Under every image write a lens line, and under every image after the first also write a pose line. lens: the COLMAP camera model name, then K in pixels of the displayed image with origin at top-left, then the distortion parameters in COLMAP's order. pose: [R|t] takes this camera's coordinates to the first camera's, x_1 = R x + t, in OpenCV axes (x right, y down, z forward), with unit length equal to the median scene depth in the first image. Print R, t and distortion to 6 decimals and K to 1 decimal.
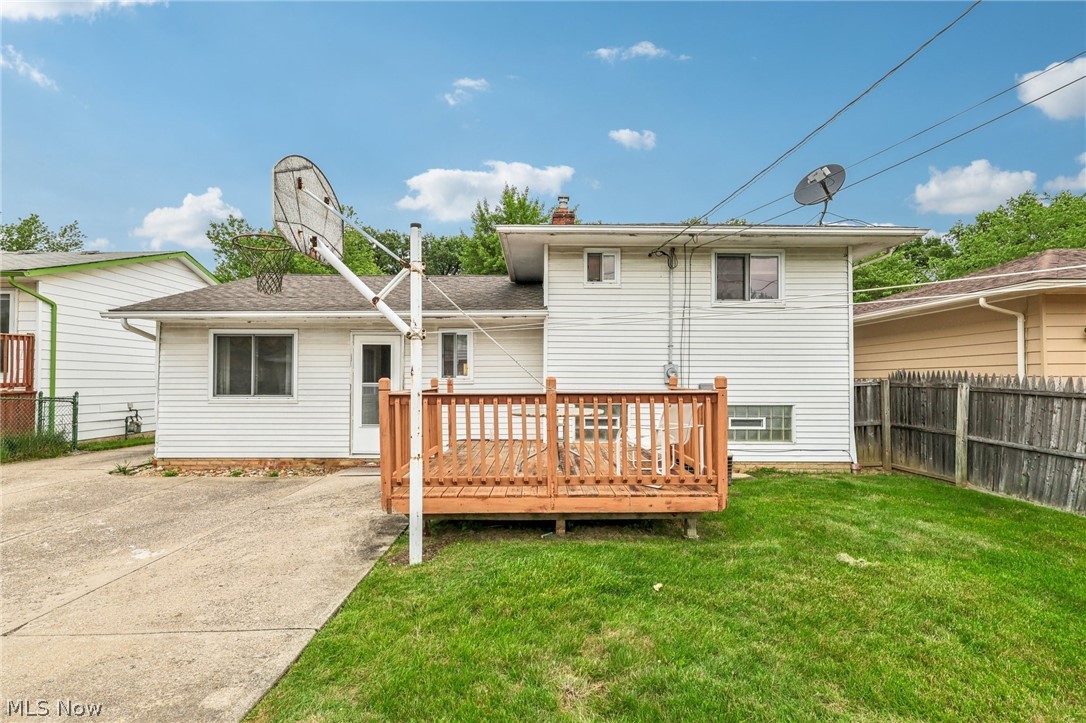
lens RADIAL K [[513.0, 0, 543.0], [0, 513.0, 361.5], [0, 0, 1]] dist [-0.000548, -0.000256]
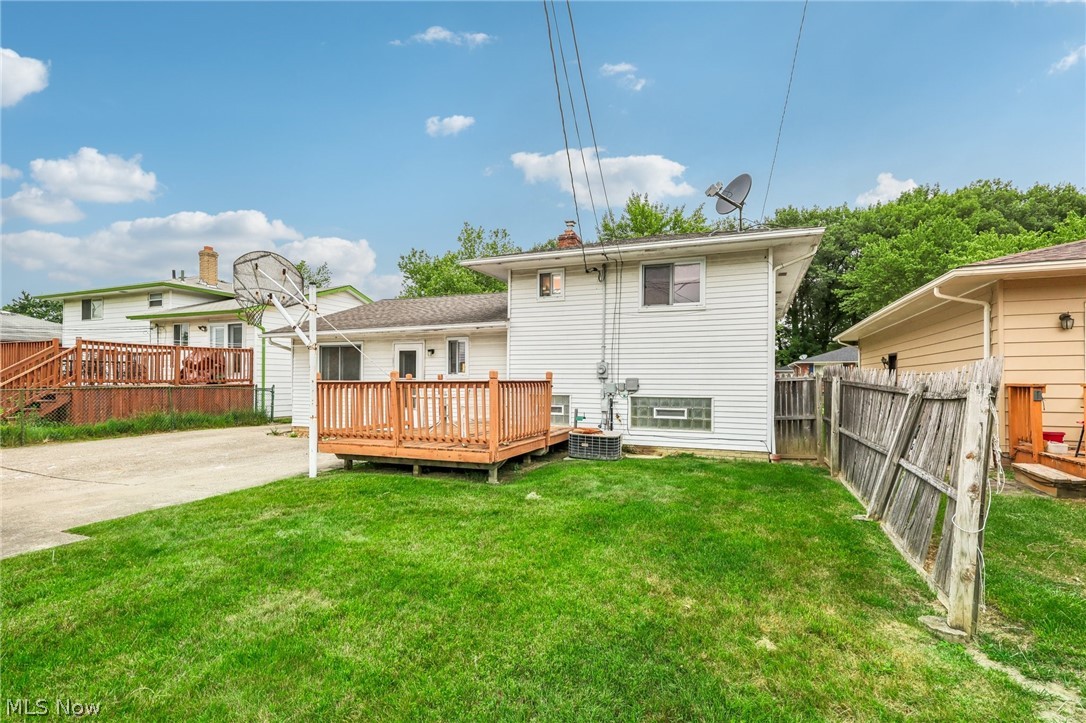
lens RADIAL K [[513.0, 0, 543.0], [0, 513.0, 361.5], [0, 0, 1]] dist [-0.000548, -0.000256]
pose [[0.924366, -0.012581, -0.381298, 0.567050], [0.011959, 0.999920, -0.004000, 0.007265], [0.381318, -0.000862, 0.924443, -0.152547]]
